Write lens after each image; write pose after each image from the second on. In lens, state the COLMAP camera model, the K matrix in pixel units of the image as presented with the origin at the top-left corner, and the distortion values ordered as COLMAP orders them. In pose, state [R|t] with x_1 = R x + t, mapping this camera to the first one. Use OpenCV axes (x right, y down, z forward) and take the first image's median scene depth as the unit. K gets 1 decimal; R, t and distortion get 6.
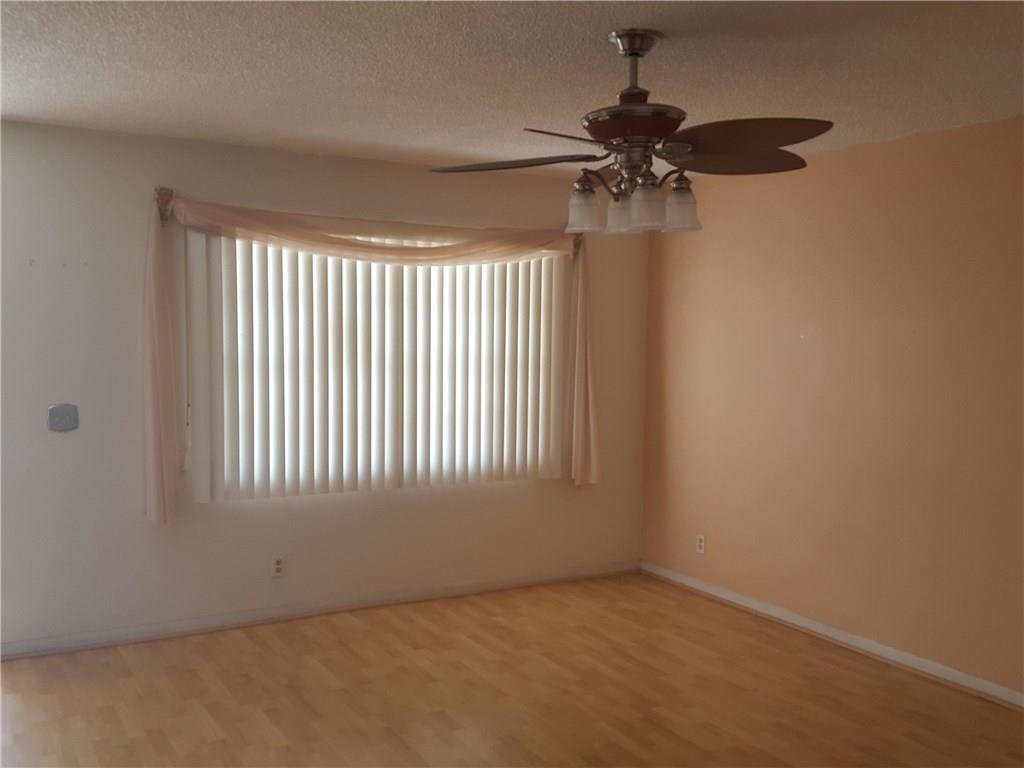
lens RADIAL K [[949.5, 0, 511.2], [0, 949.5, 399.3], [0, 0, 1]] dist [0.183408, -0.367427]
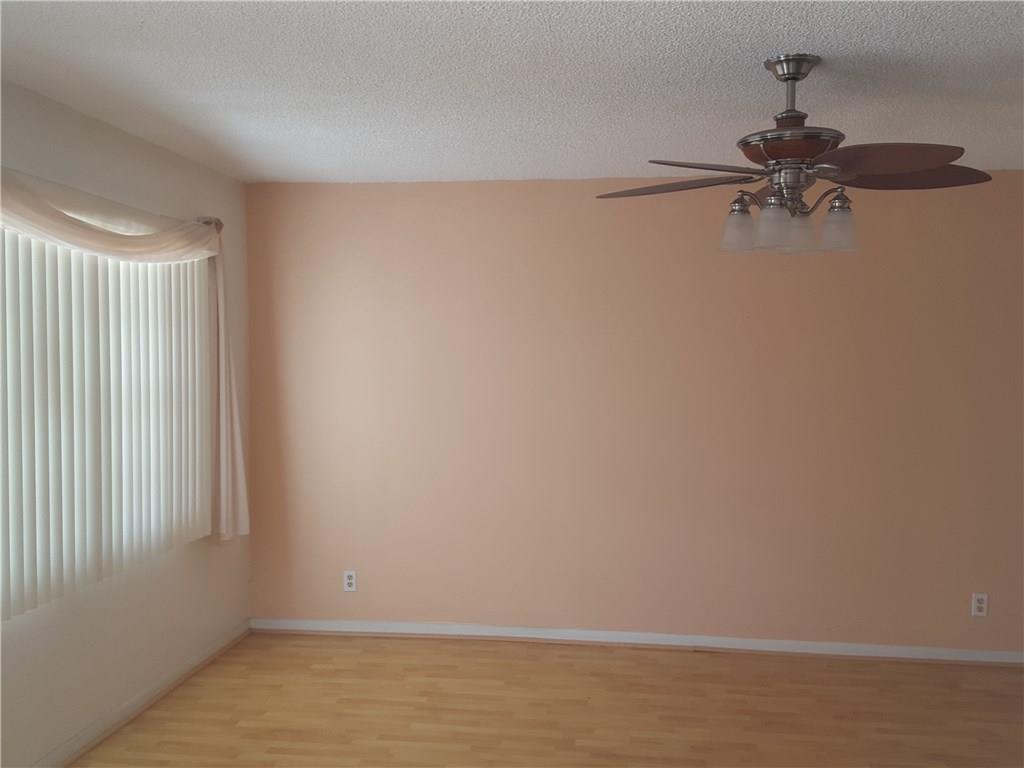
lens RADIAL K [[949.5, 0, 511.2], [0, 949.5, 399.3], [0, 0, 1]] dist [0.183408, -0.367427]
pose [[0.633813, -0.046874, 0.772064, -0.514818], [0.063569, 0.997942, 0.008402, -0.027791], [-0.770869, 0.043754, 0.635489, 0.355506]]
